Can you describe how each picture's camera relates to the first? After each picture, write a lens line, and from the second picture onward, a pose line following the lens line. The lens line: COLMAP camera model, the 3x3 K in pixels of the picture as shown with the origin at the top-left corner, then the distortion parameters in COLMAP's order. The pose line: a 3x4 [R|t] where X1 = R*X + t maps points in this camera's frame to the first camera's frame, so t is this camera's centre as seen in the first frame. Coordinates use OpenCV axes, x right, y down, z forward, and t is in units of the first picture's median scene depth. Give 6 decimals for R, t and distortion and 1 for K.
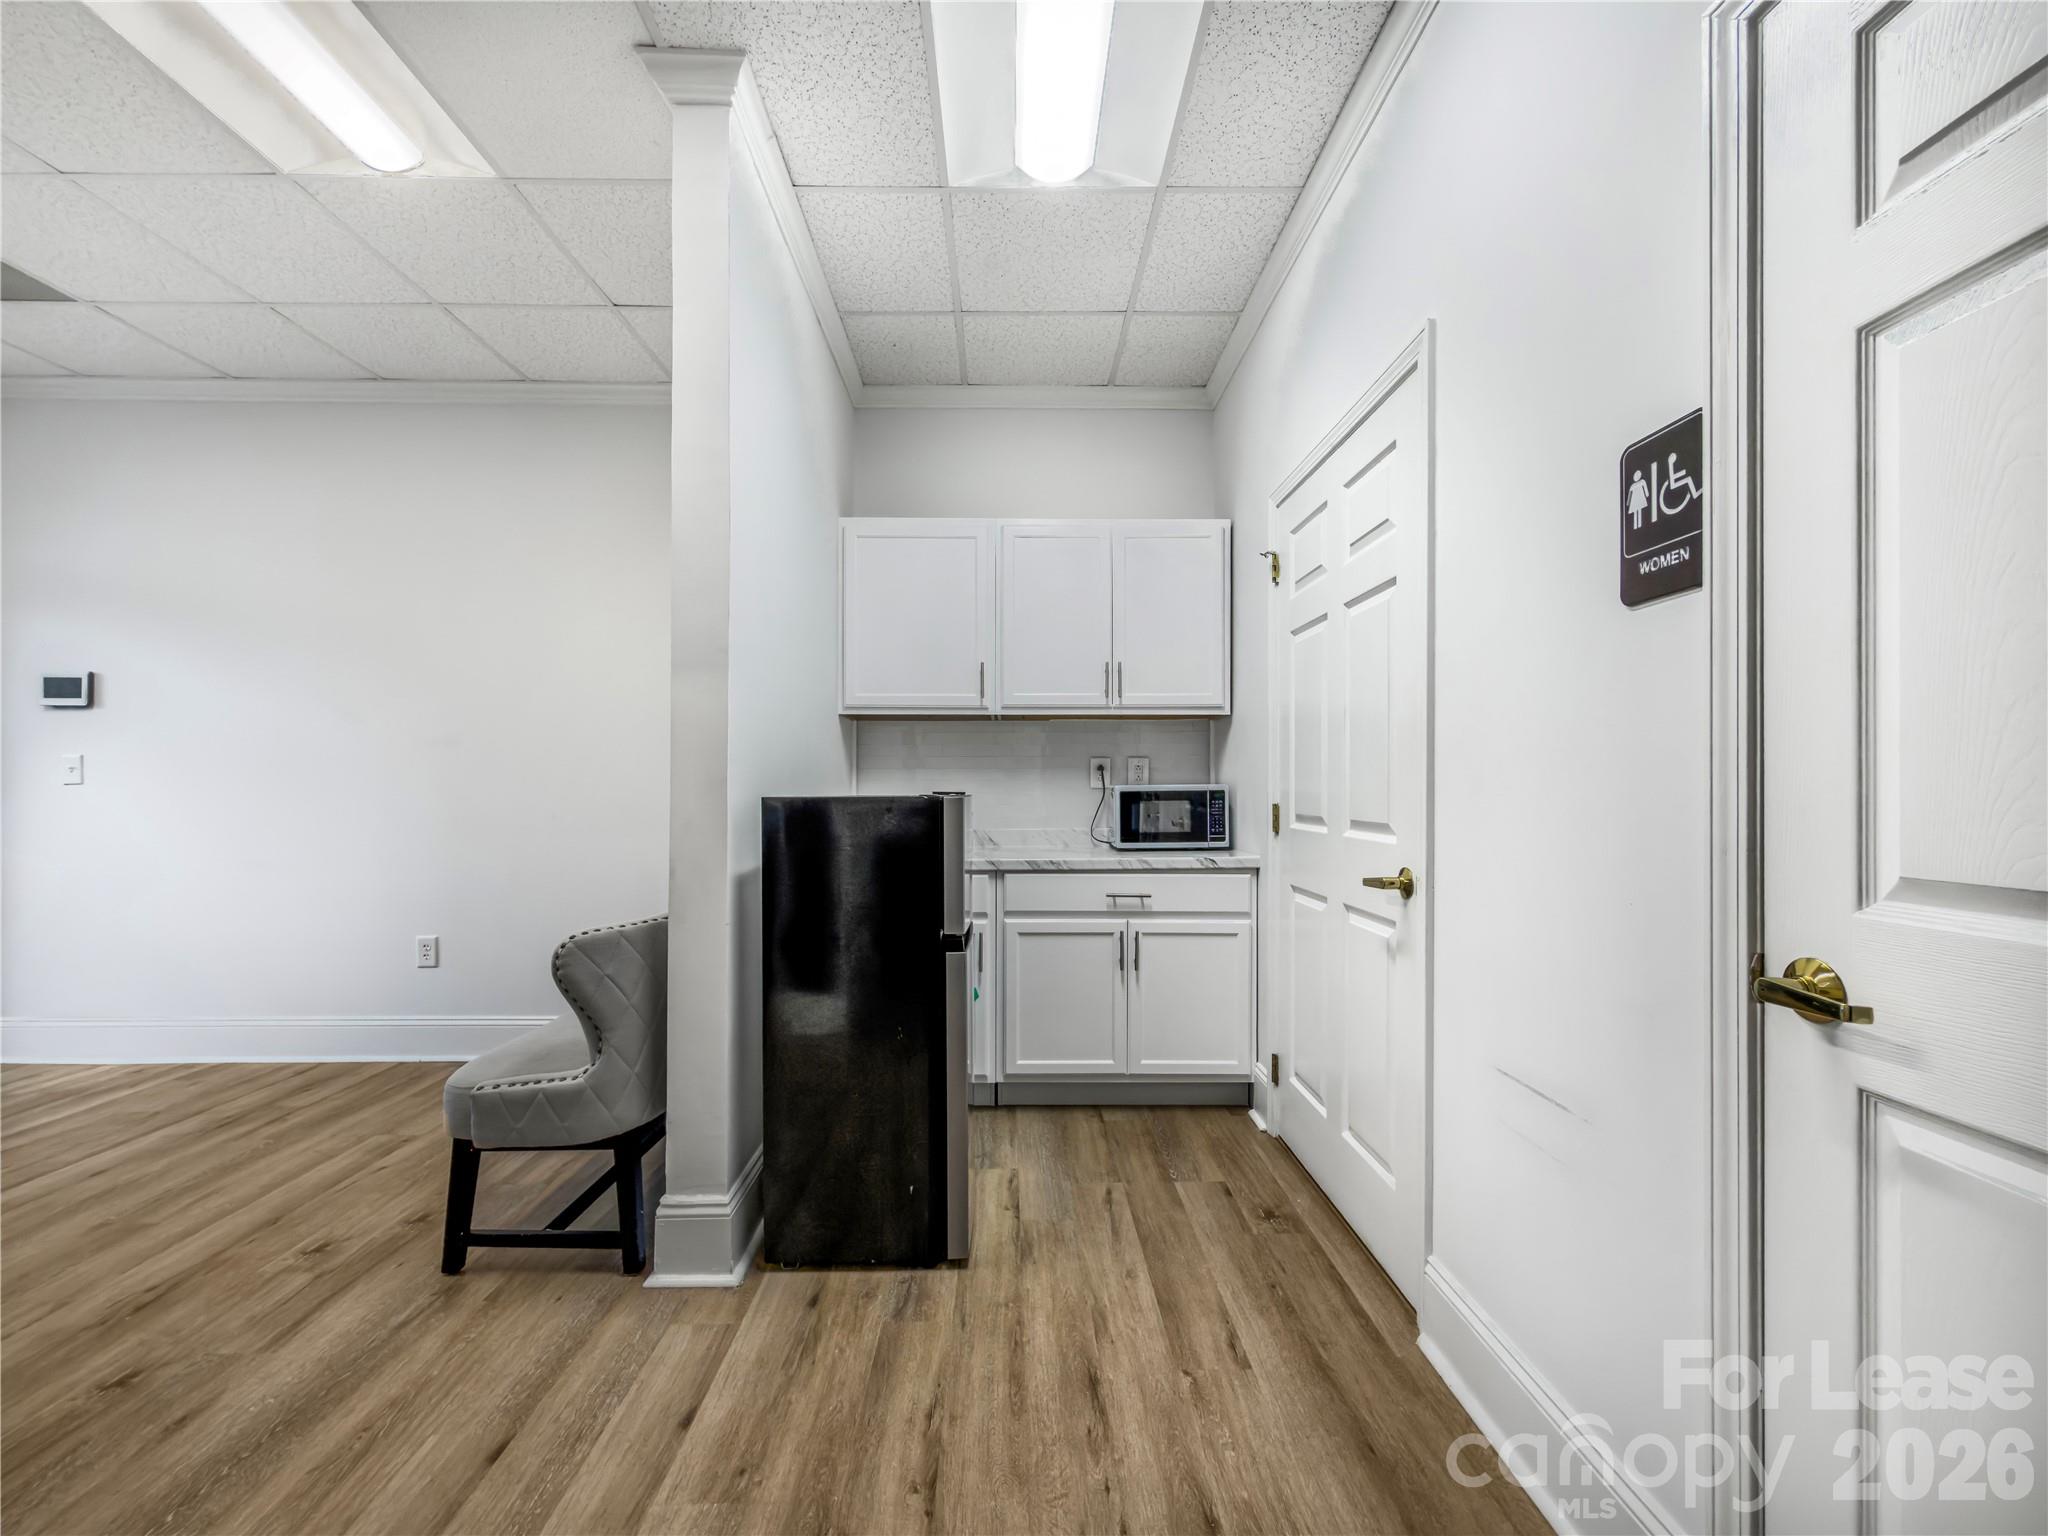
lens RADIAL K [[829.0, 0, 1020.5], [0, 829.0, 788.6], [0, 0, 1]] dist [-0.001619, -0.000206]
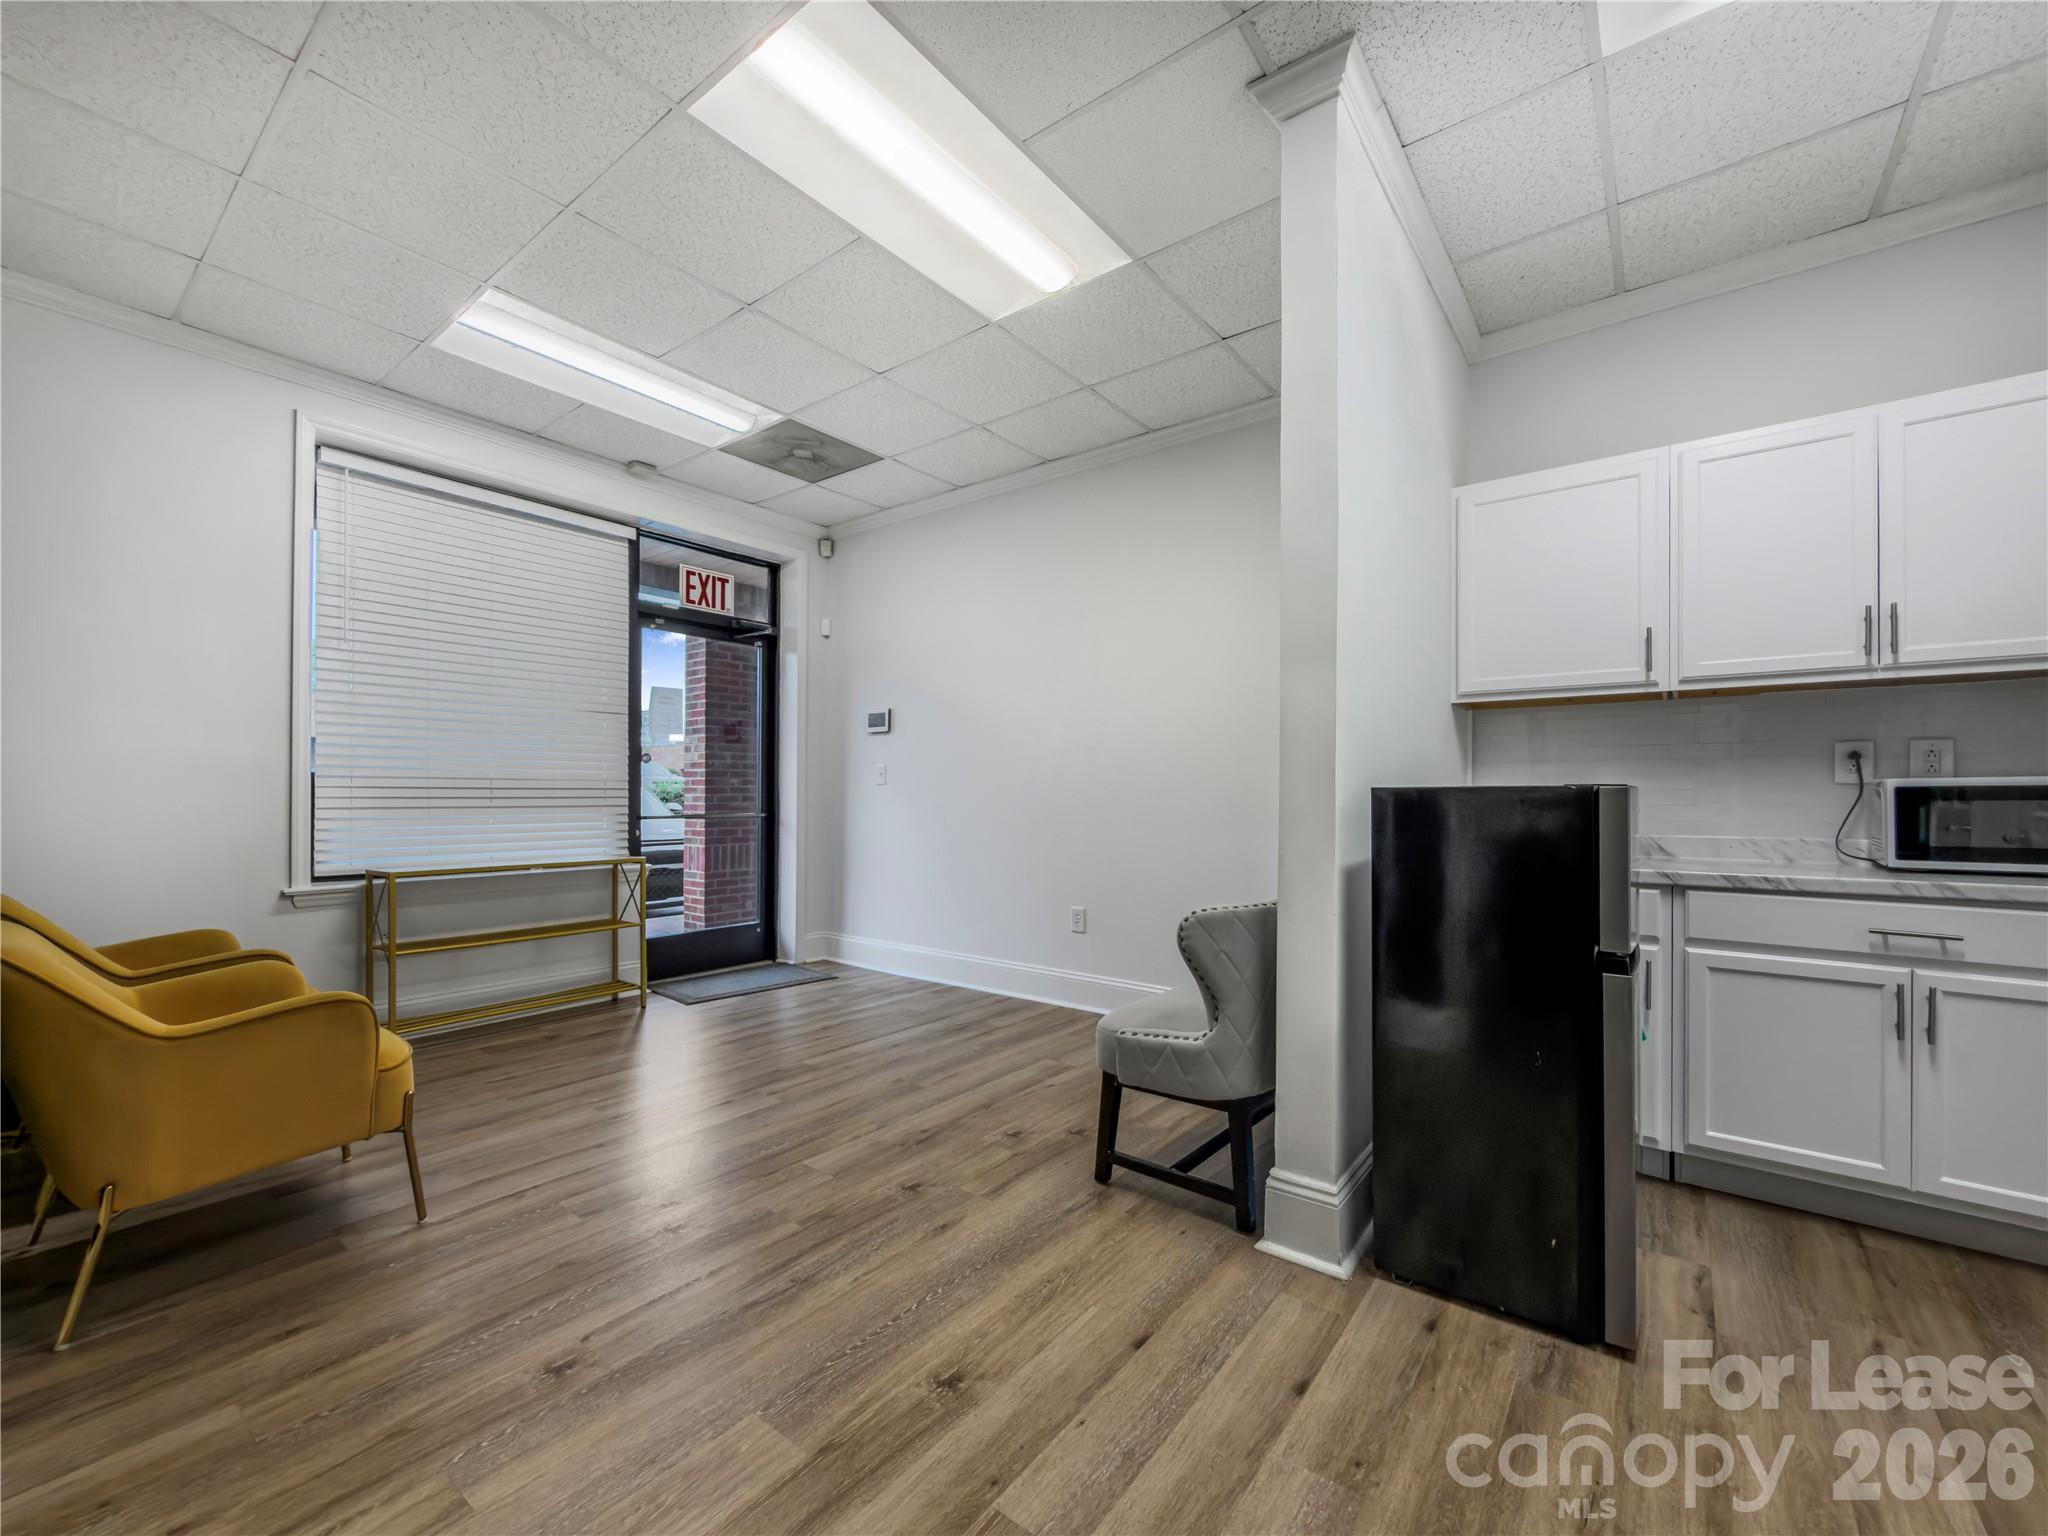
lens RADIAL K [[835.5, 0, 1023.2], [0, 835.5, 791.5], [0, 0, 1]] dist [-0.000679, 0.000193]
pose [[0.779625, 0.003465, -0.626238, -0.017828], [-0.006581, 0.999975, -0.002659, 0.020720], [0.626213, 0.006194, 0.779628, -0.016799]]
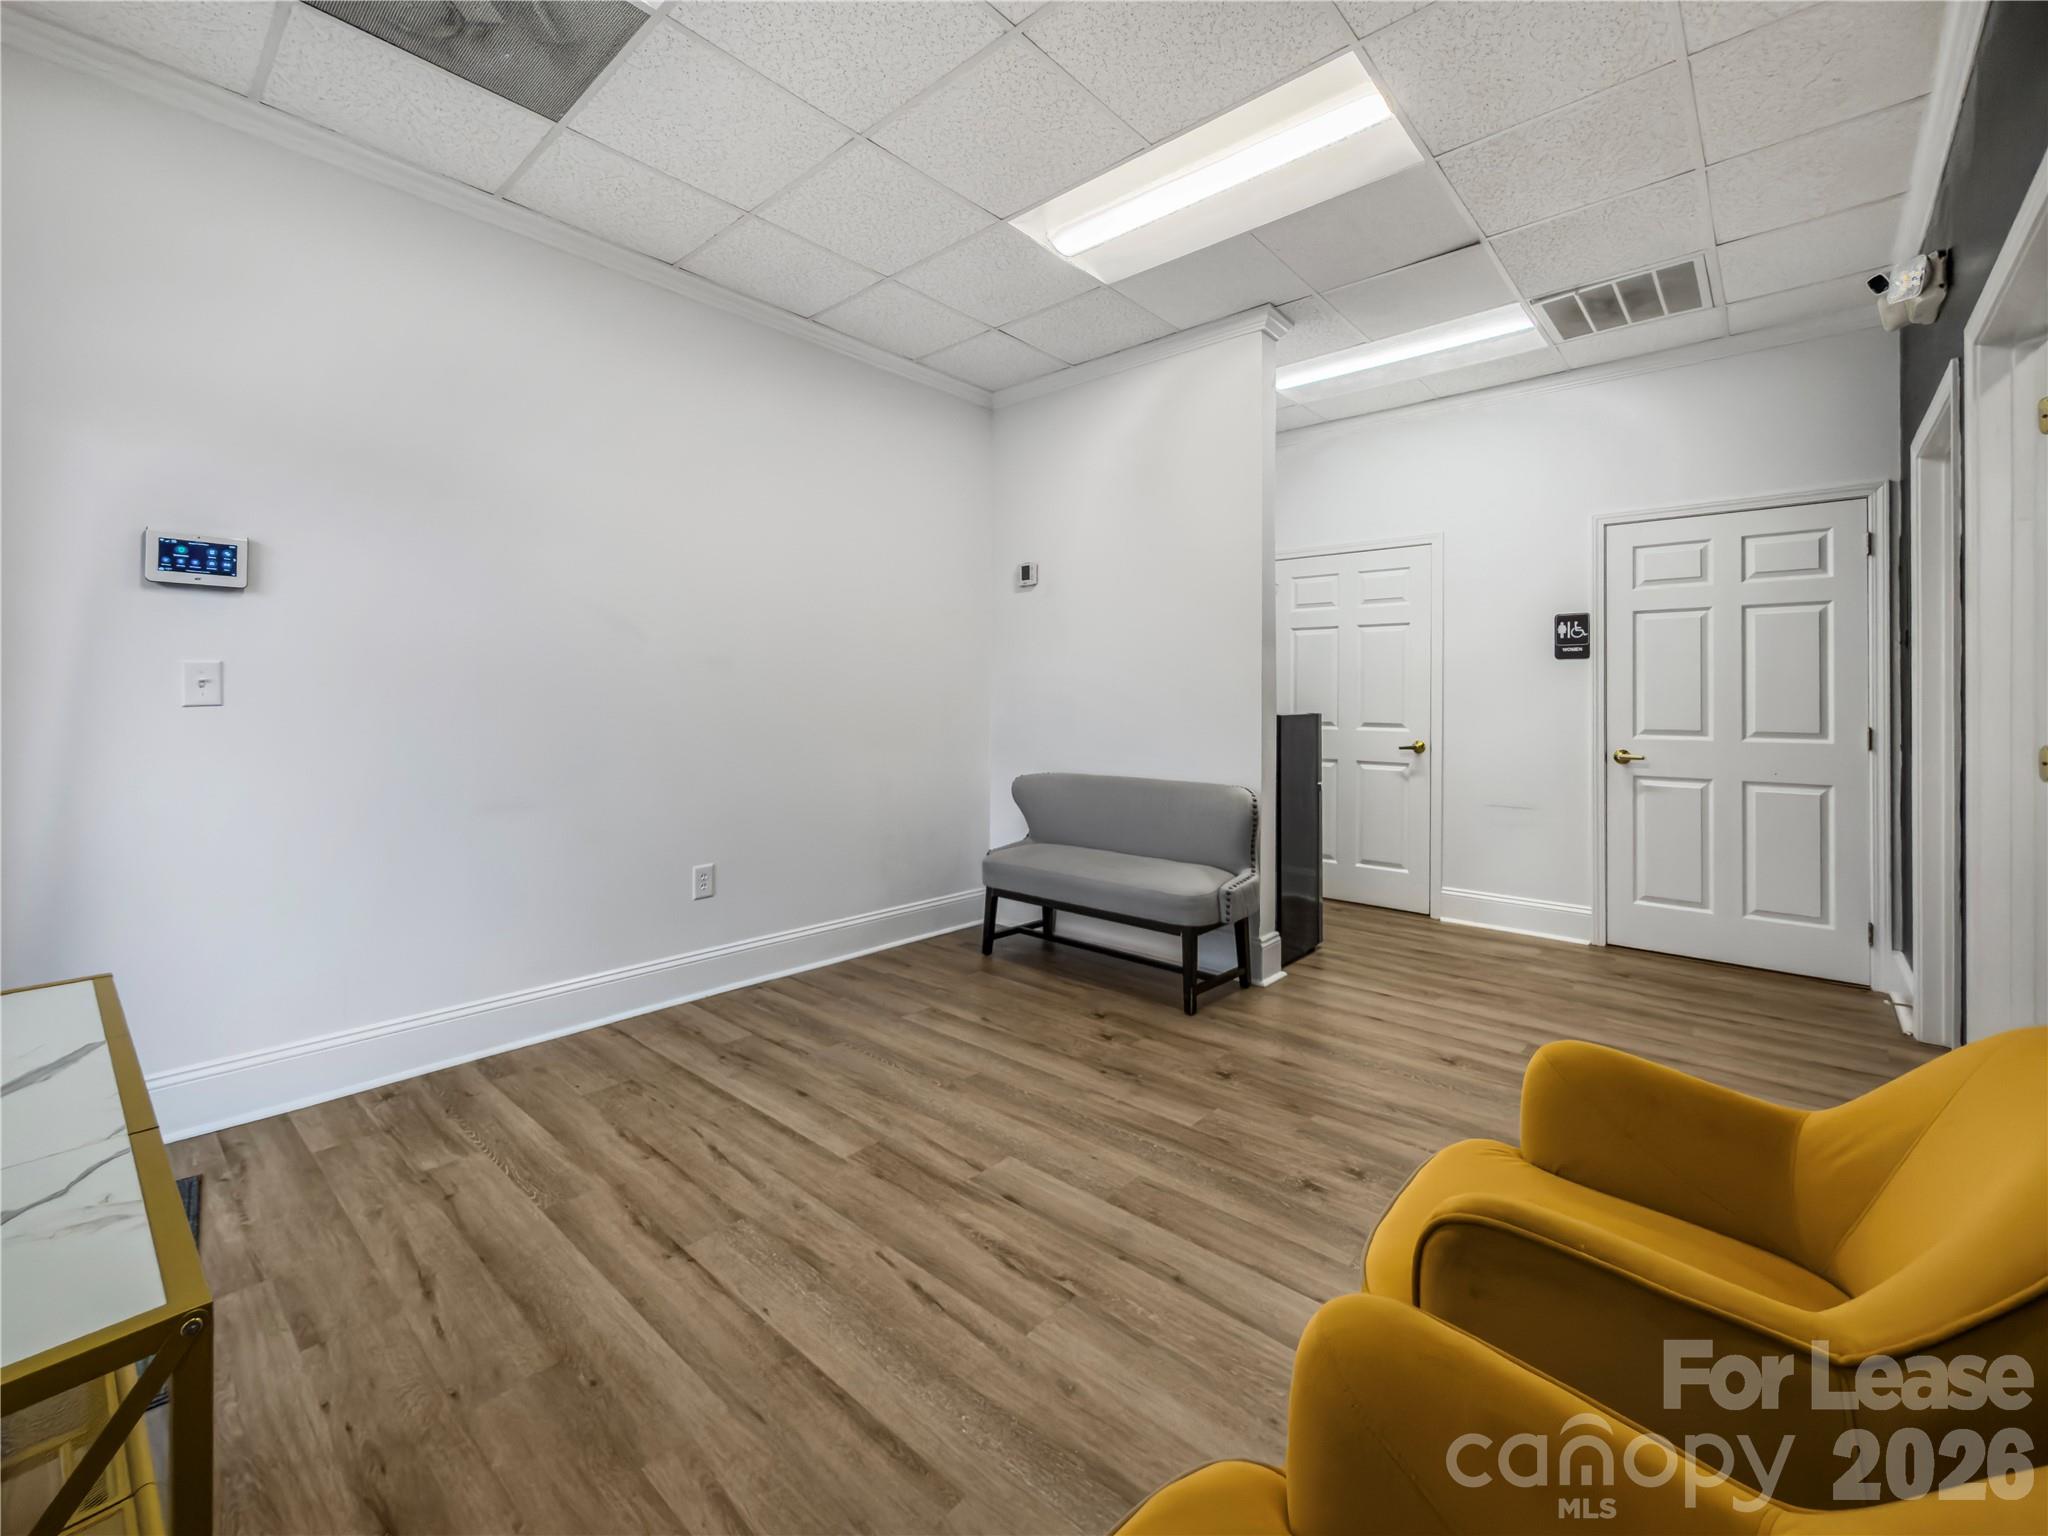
lens RADIAL K [[863.7, 0, 1026.3], [0, 863.7, 698.7], [0, 0, 1]] dist [-0.000643, 0.000005]
pose [[0.676773, 0.006044, 0.736167, -1.949980], [-0.002242, 0.999979, -0.006148, -0.012515], [-0.736188, 0.002510, 0.676772, 0.095090]]
